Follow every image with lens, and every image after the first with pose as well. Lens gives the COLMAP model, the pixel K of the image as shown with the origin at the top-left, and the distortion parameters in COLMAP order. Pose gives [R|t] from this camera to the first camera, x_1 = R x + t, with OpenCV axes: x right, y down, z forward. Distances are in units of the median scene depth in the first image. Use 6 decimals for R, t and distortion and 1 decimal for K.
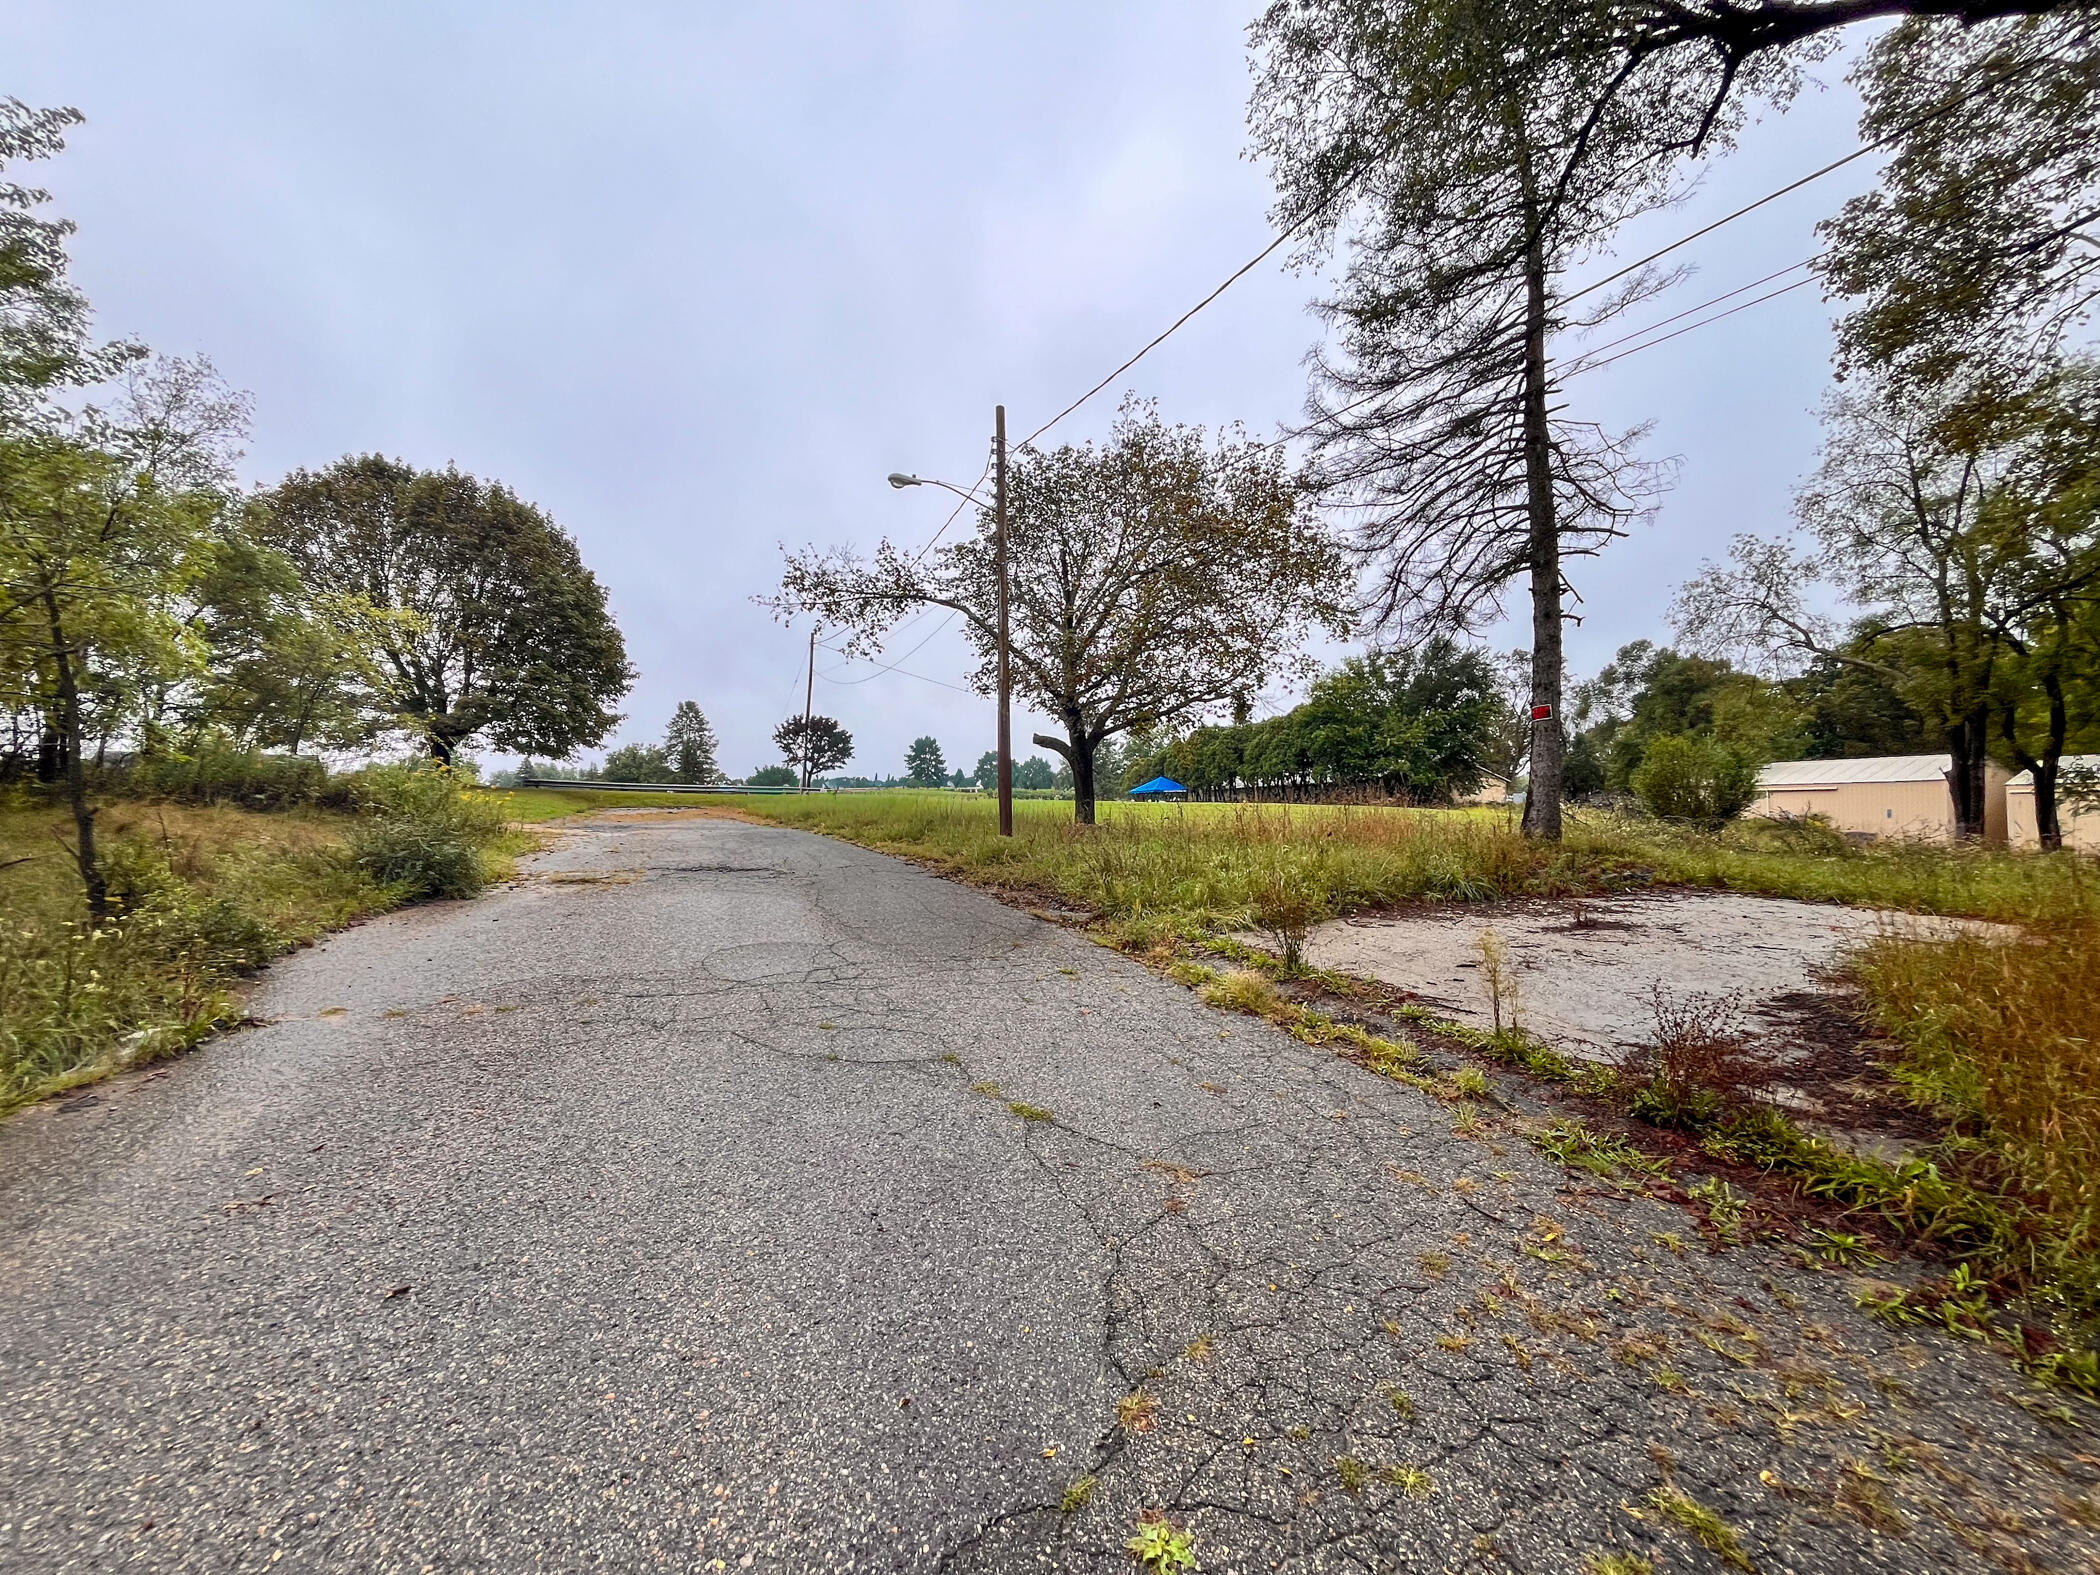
lens RADIAL K [[862.2, 0, 1050.0], [0, 862.2, 787.5], [0, 0, 1]] dist [-0.001358, -0.000293]
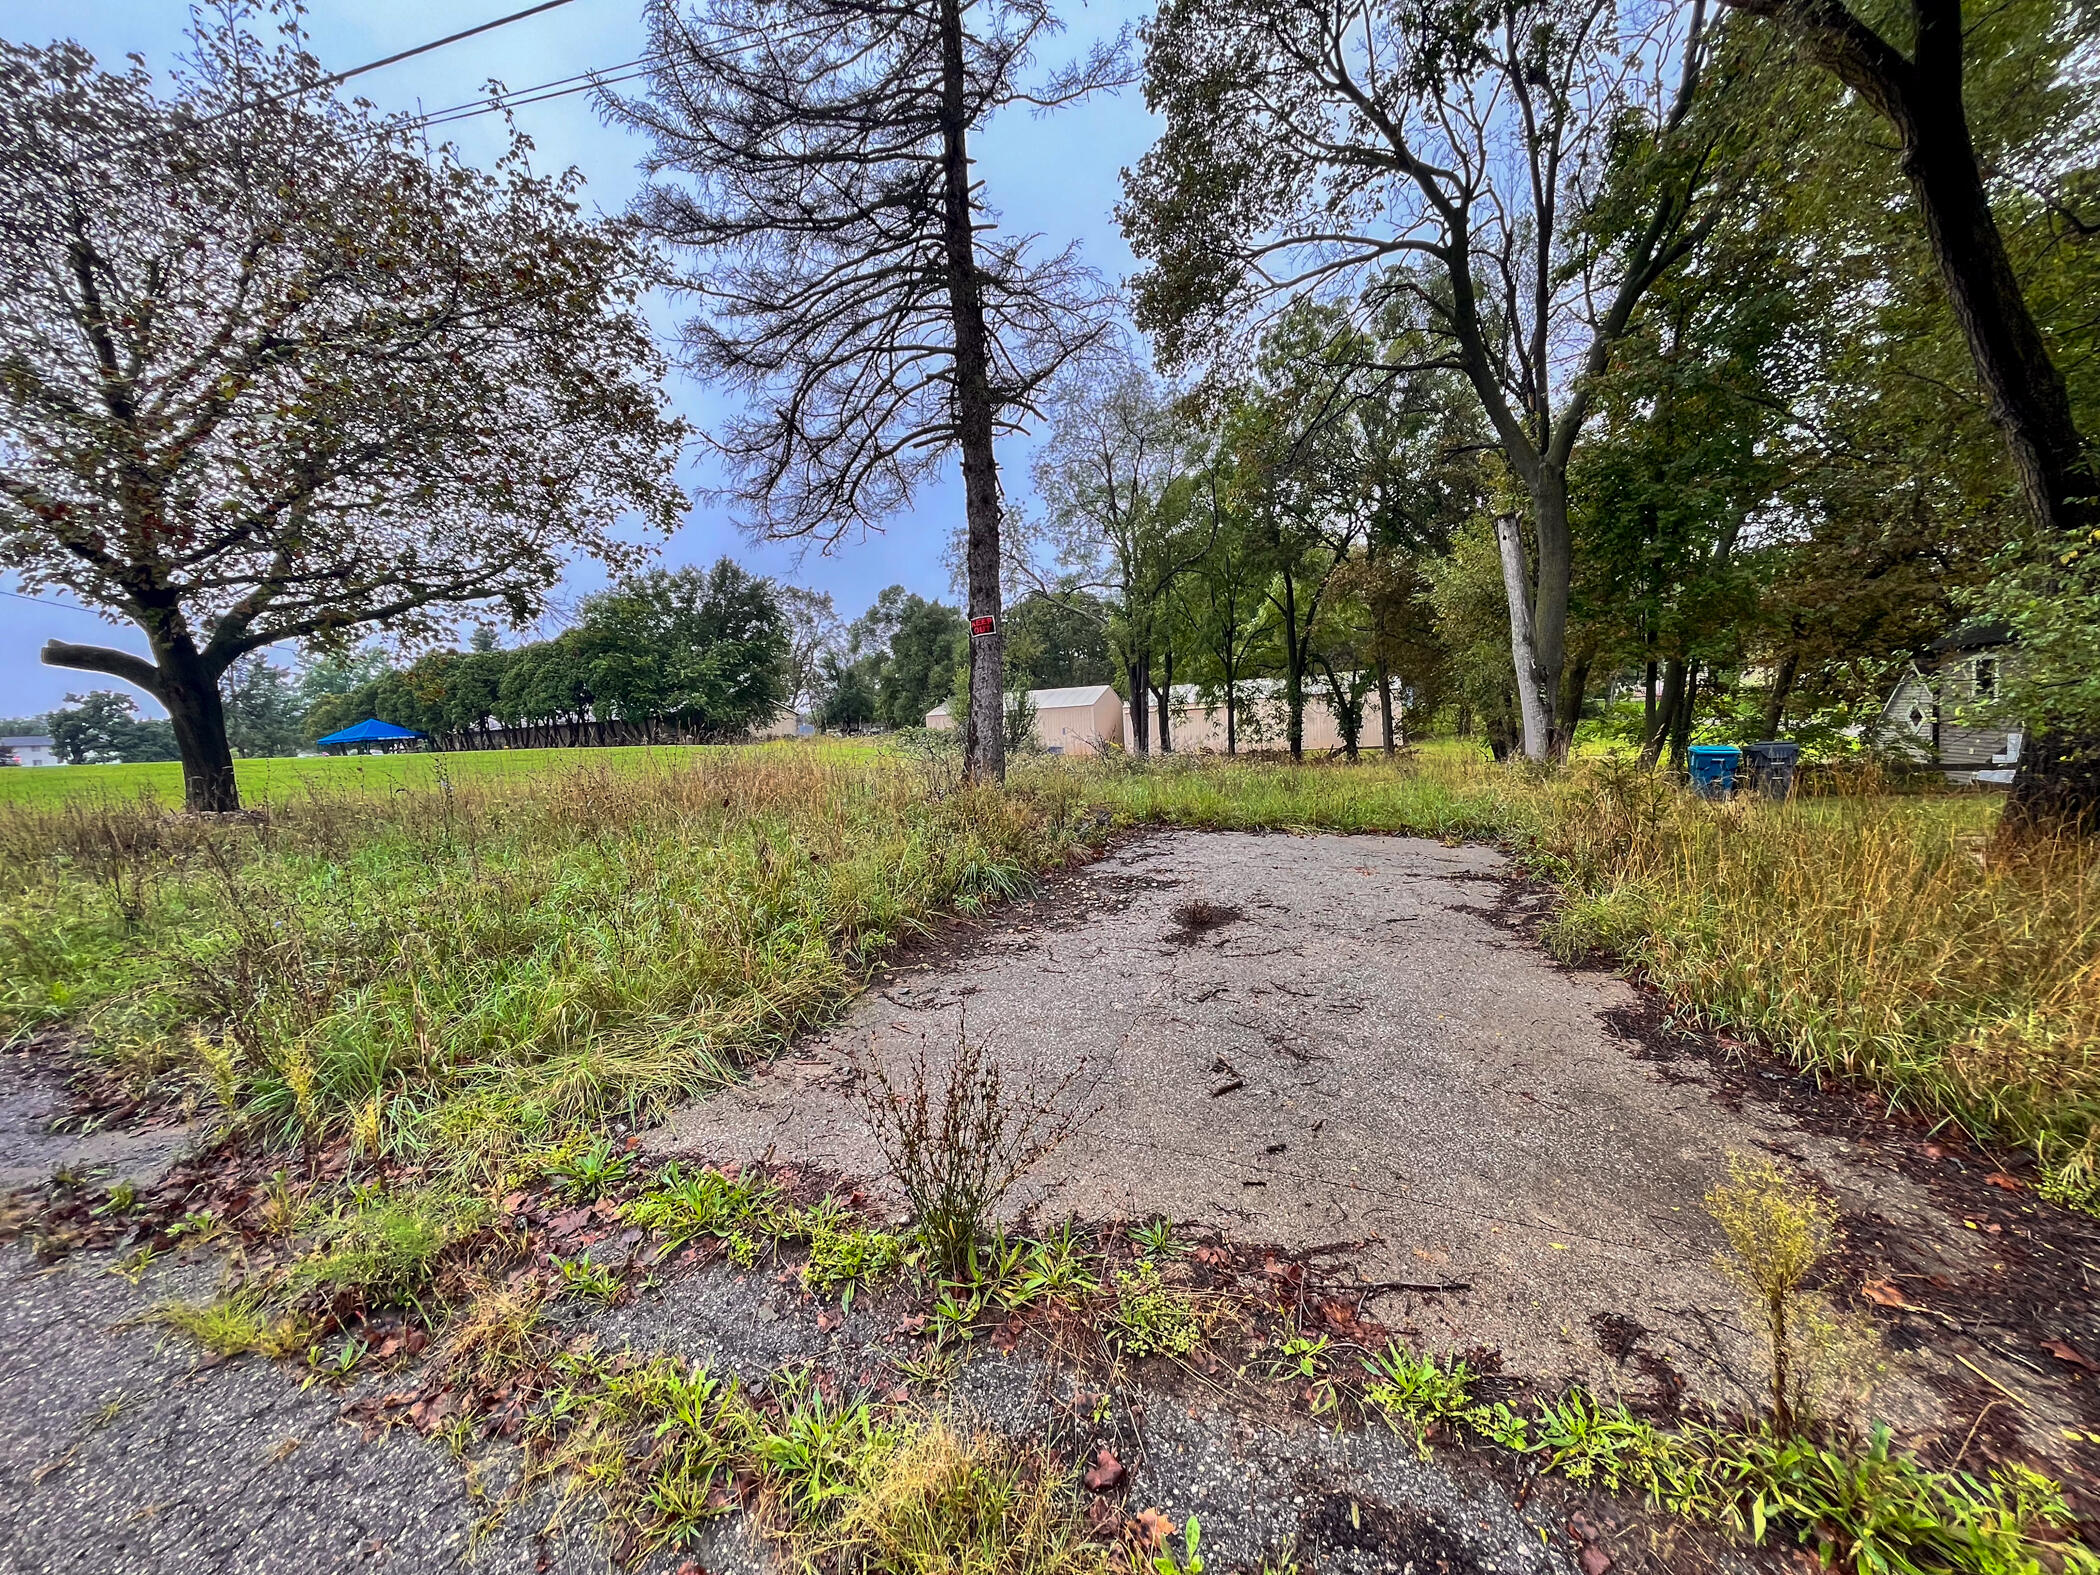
lens RADIAL K [[862.2, 0, 1050.0], [0, 862.2, 787.5], [0, 0, 1]] dist [-0.001358, -0.000293]
pose [[0.699751, -0.084104, 0.709418, 0.011871], [0.030321, 0.995647, 0.088129, -0.002117], [-0.713743, -0.040158, 0.699256, 0.112916]]
